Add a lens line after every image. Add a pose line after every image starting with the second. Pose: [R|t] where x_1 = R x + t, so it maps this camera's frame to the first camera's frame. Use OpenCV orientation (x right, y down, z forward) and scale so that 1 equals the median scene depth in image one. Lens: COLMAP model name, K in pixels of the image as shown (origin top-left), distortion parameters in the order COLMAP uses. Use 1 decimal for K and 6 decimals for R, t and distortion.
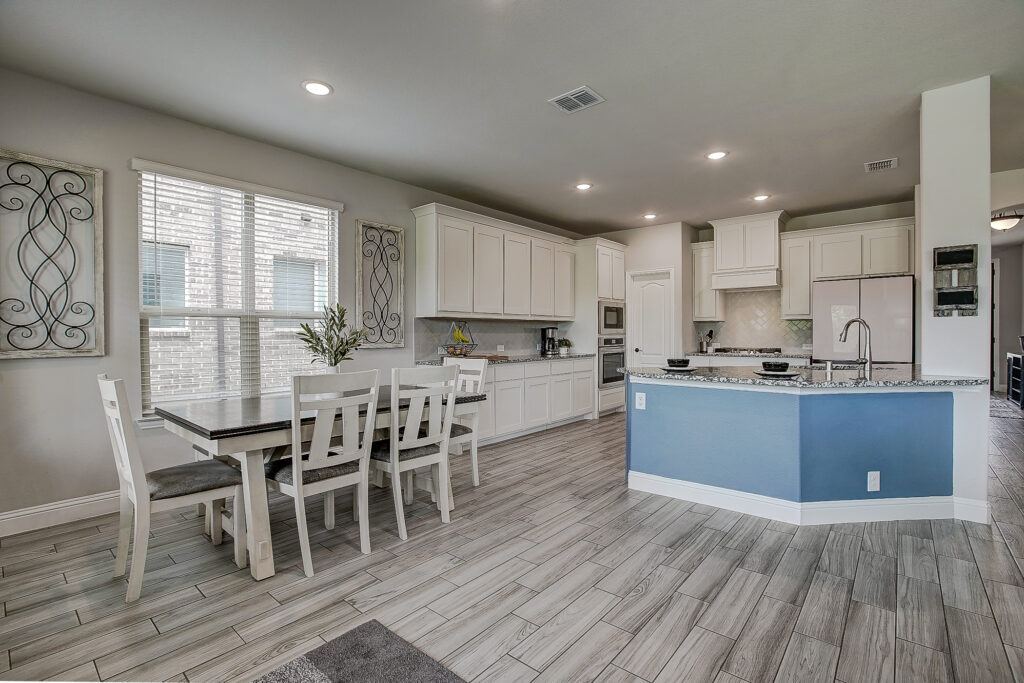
lens RADIAL K [[464.1, 0, 497.8], [0, 464.1, 340.4], [0, 0, 1]] dist [-0.012366, 0.000414]
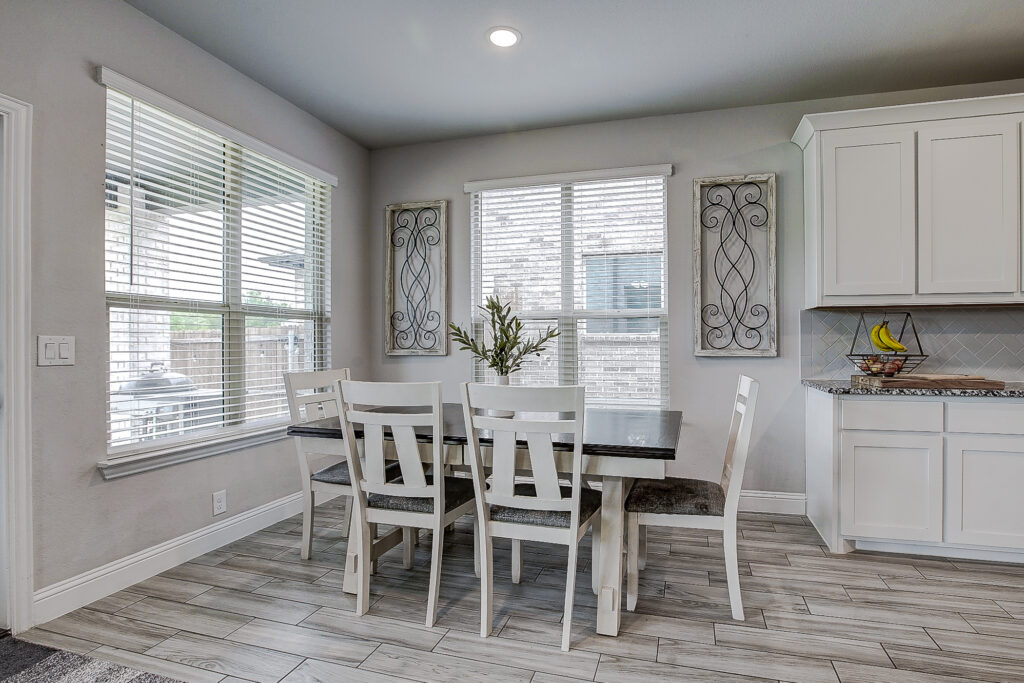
lens RADIAL K [[490.5, 0, 512.0], [0, 490.5, 341.5], [0, 0, 1]] dist [-0.027216, 0.000922]
pose [[0.456998, 0.003310, -0.889462, 0.305323], [-0.010858, 0.999939, -0.001858, -0.000734], [0.889402, 0.010507, 0.457006, 0.480649]]
